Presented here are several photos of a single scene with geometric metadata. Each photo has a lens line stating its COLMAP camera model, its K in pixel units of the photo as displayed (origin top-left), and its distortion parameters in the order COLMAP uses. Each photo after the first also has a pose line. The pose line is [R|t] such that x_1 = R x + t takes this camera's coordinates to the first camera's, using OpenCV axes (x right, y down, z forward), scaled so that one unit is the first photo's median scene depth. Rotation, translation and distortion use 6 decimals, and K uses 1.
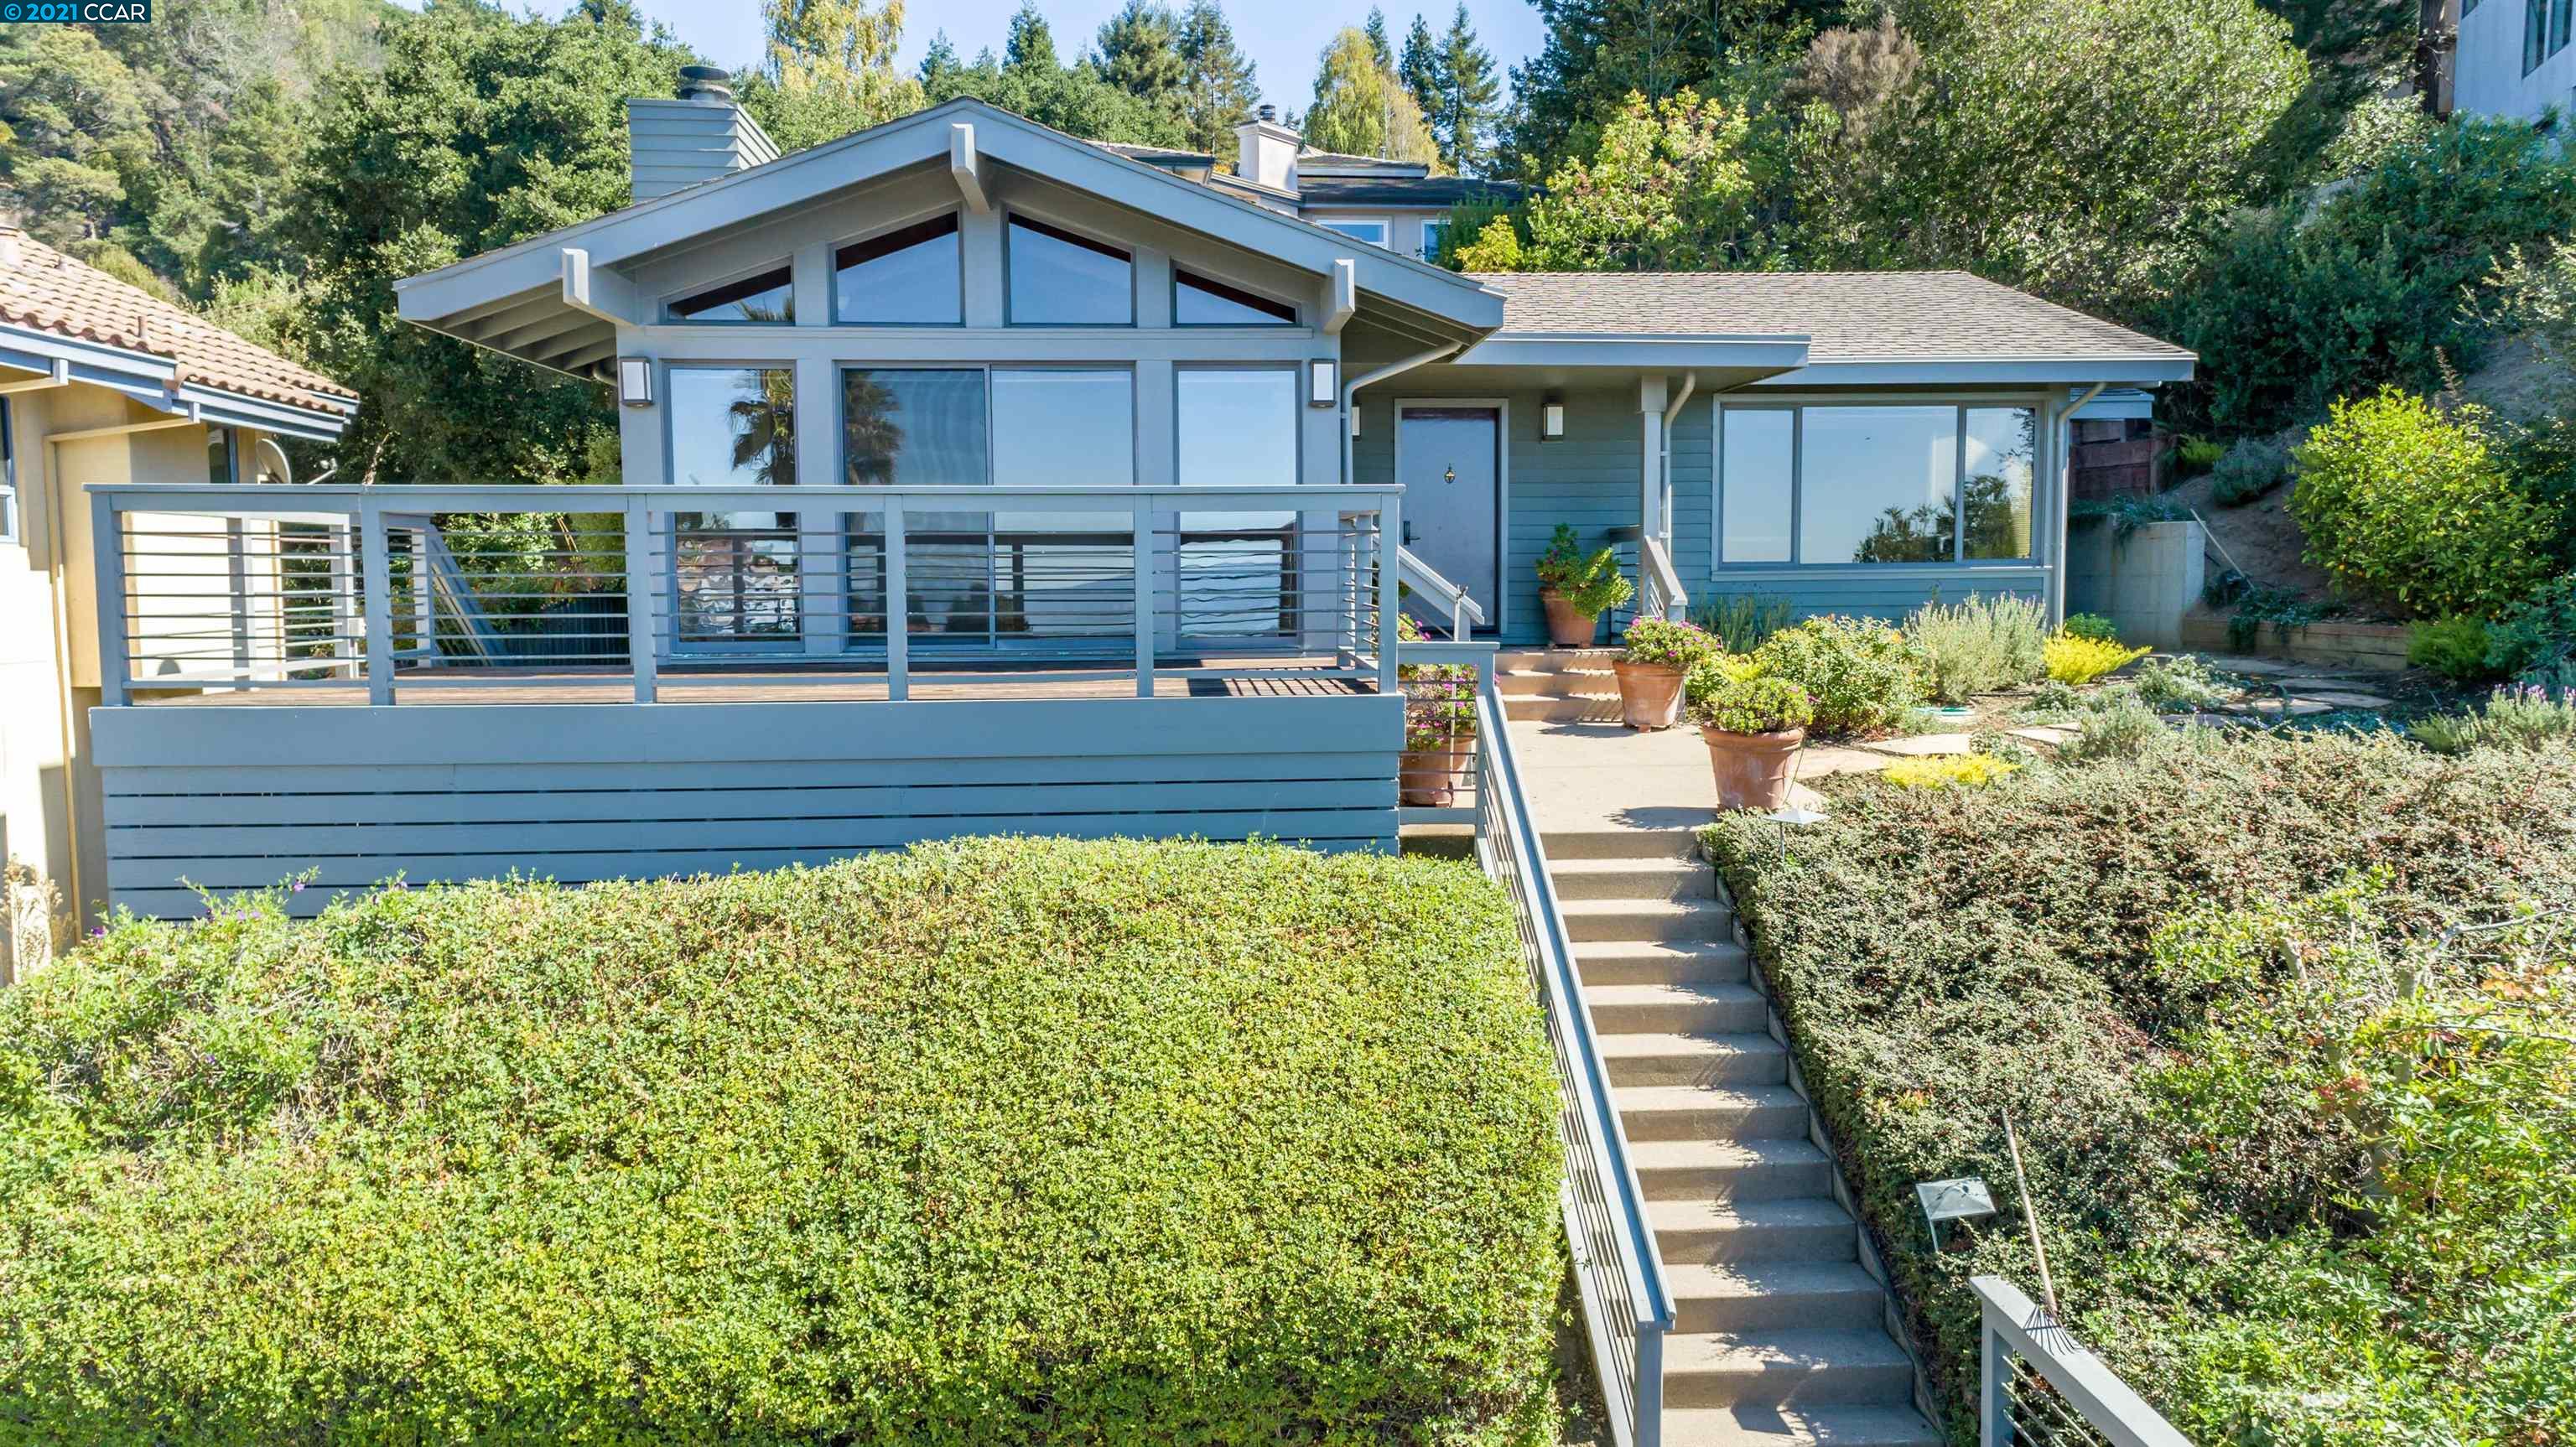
lens RADIAL K [[1742.9, 0, 1300.3], [0, 1742.9, 716.5], [0, 0, 1]] dist [0.026759, 0.014516]
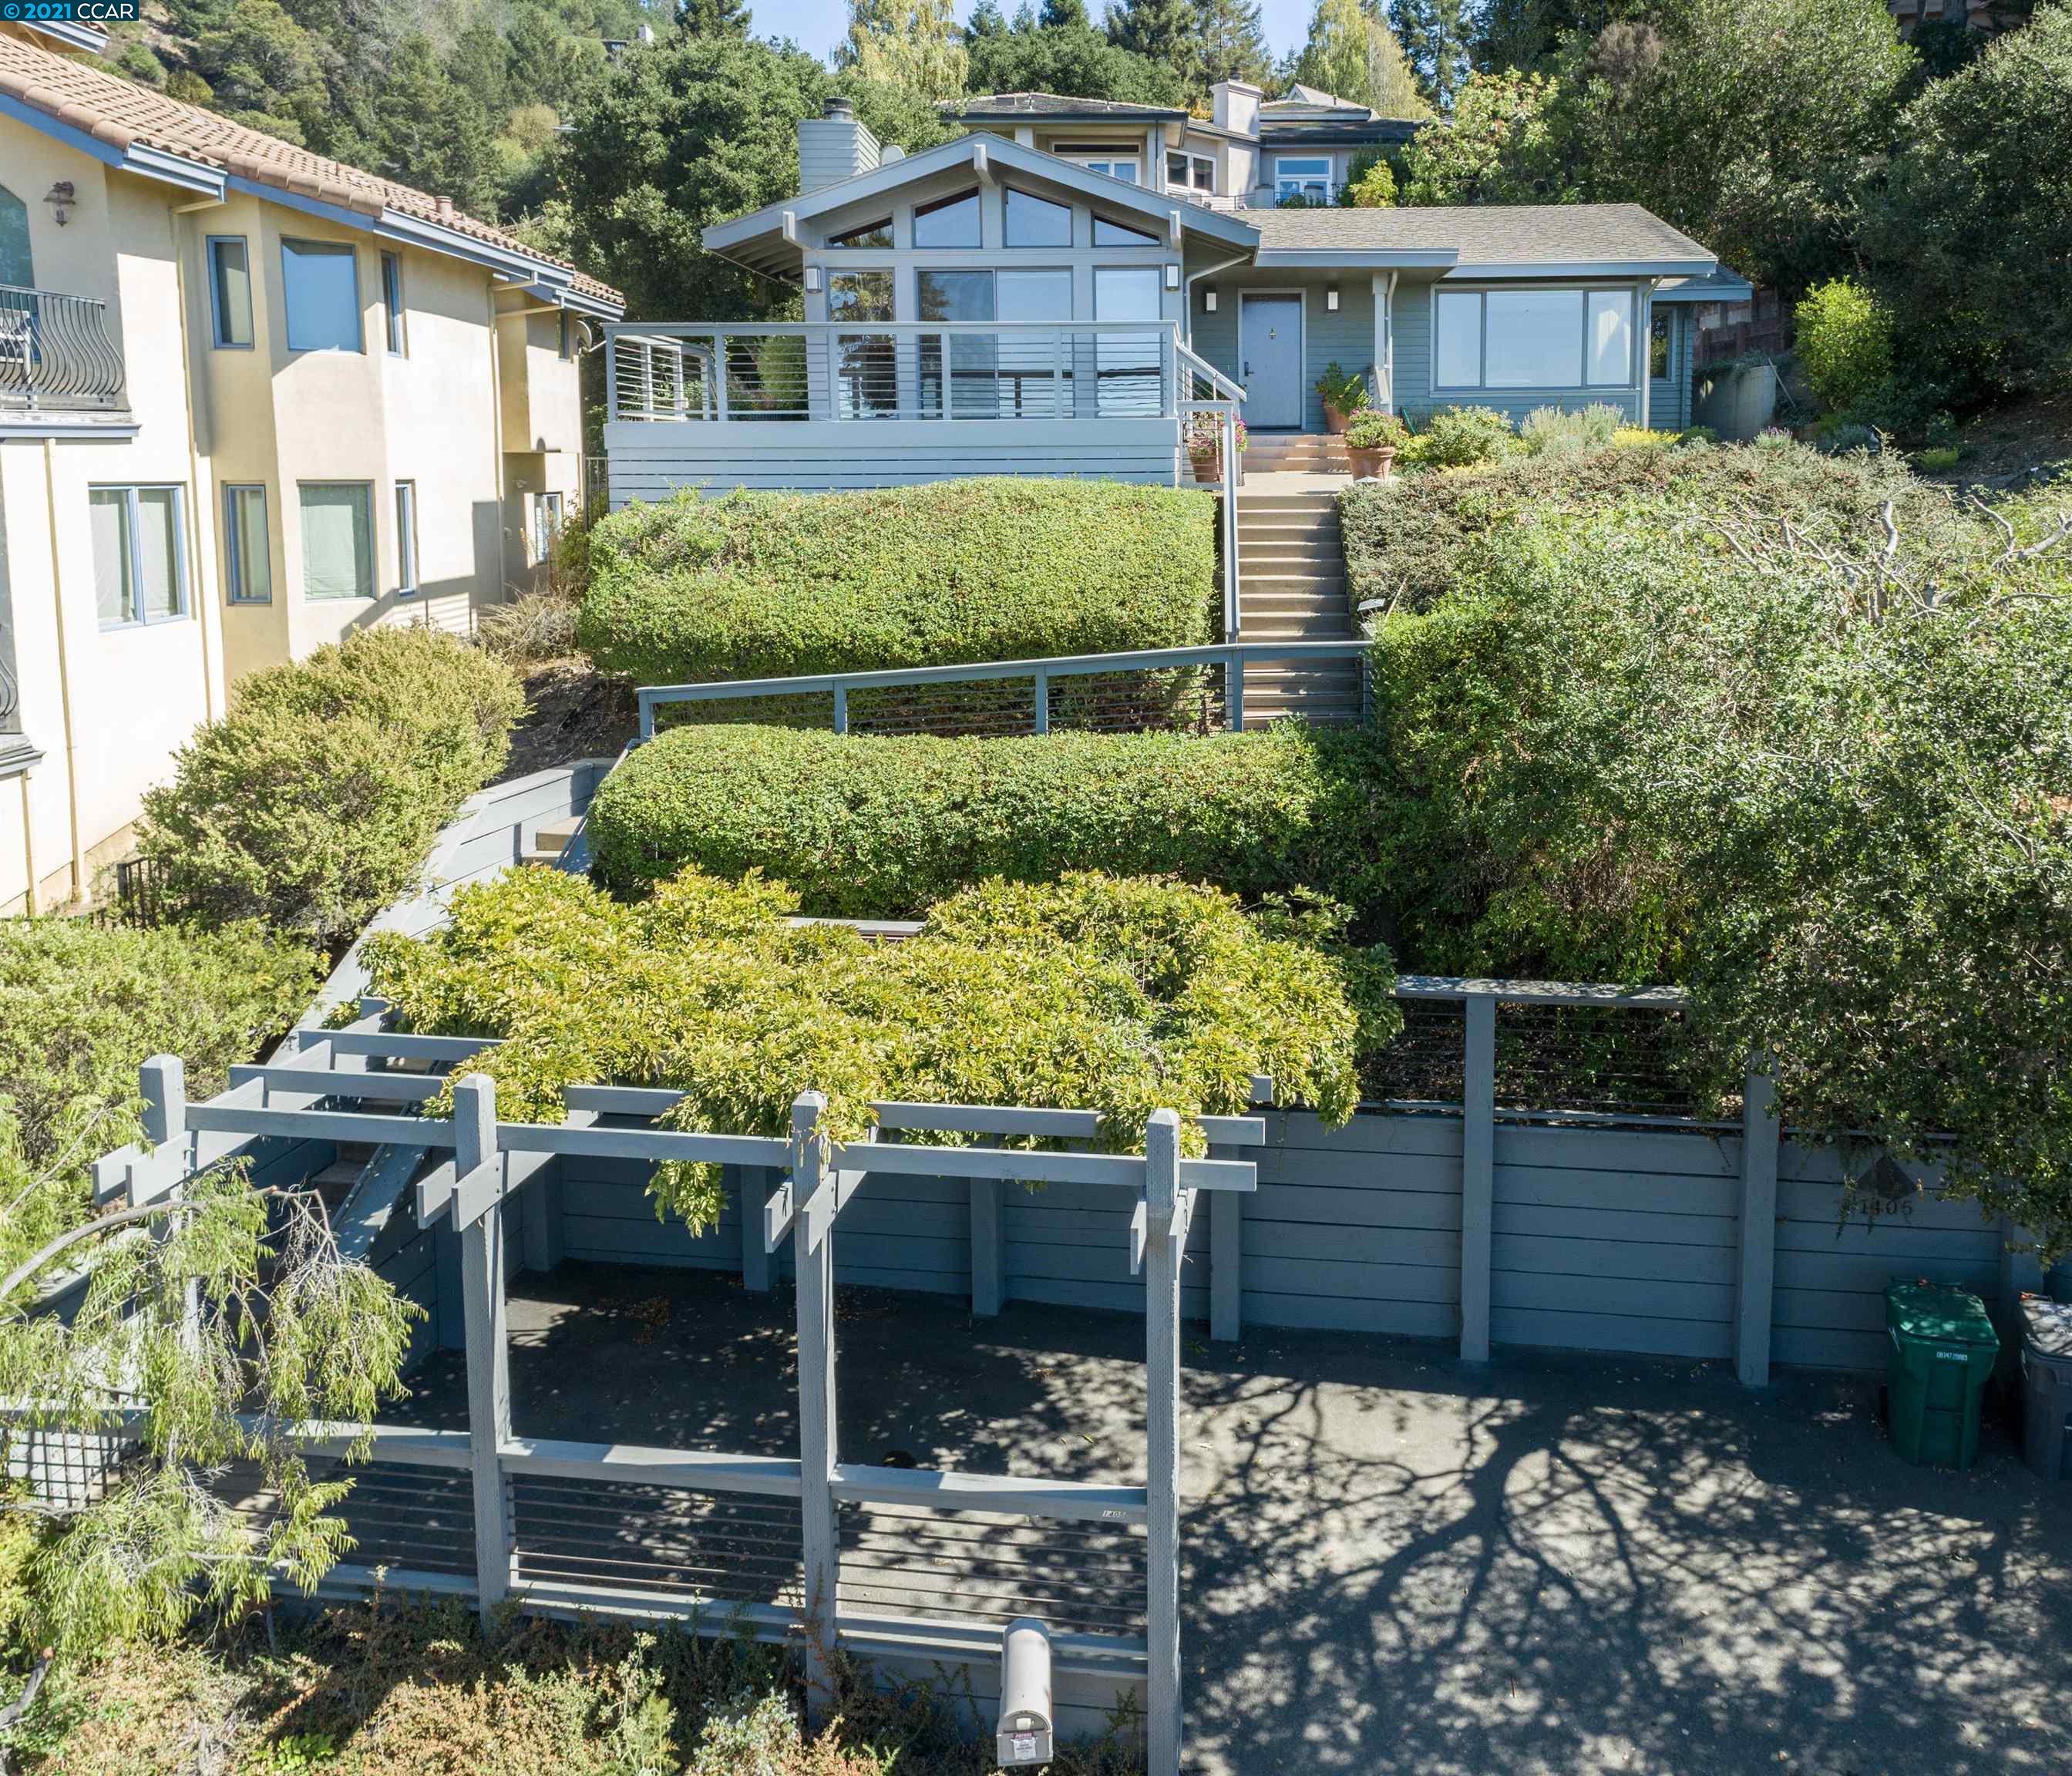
lens RADIAL K [[1628.3, 0, 1196.5], [0, 1628.3, 663.7], [0, 0, 1]] dist [0.030260, 0.007490]
pose [[0.997063, 0.008633, -0.076093, 0.134707], [-0.006079, 0.999412, 0.033734, 0.125205], [0.076340, -0.033172, 0.996530, -0.575035]]
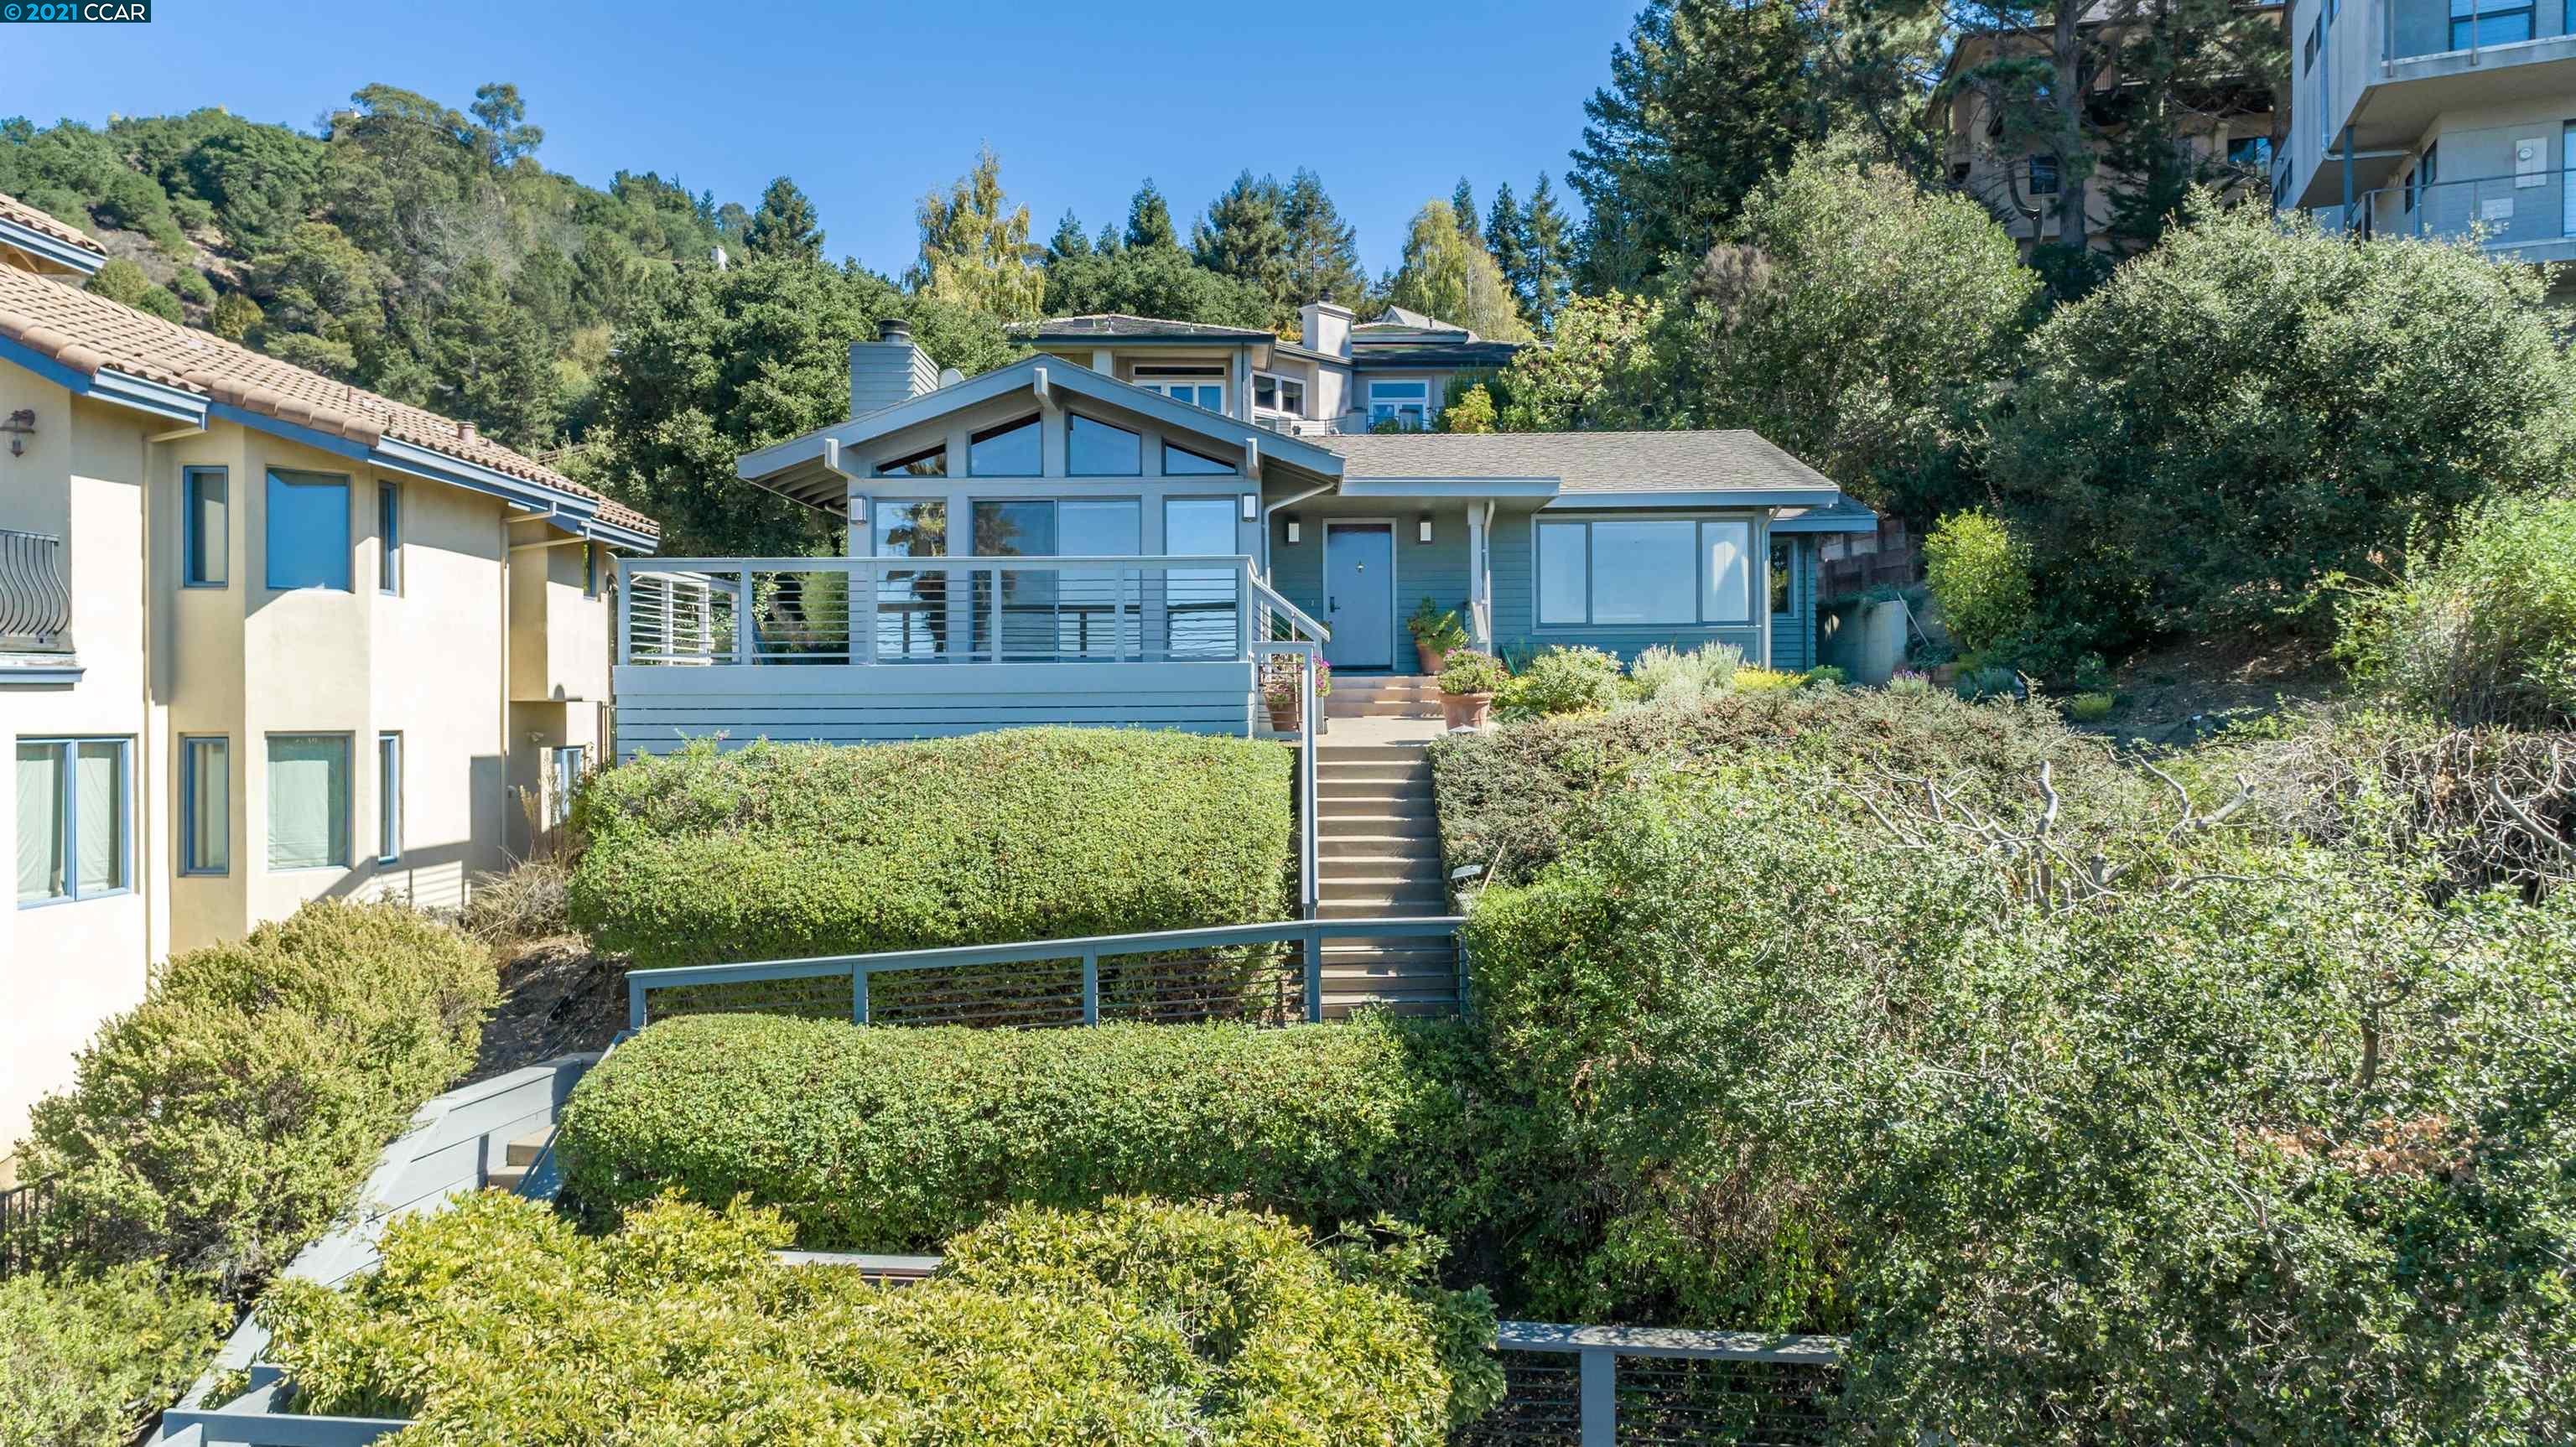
lens RADIAL K [[1742.9, 0, 1302.8], [0, 1742.9, 717.5], [0, 0, 1]] dist [0.026759, 0.014516]
pose [[0.997569, 0.000029, -0.069682, 0.142386], [-0.005292, 0.997143, -0.075354, 0.110211], [0.069481, 0.075540, 0.994719, -0.525781]]
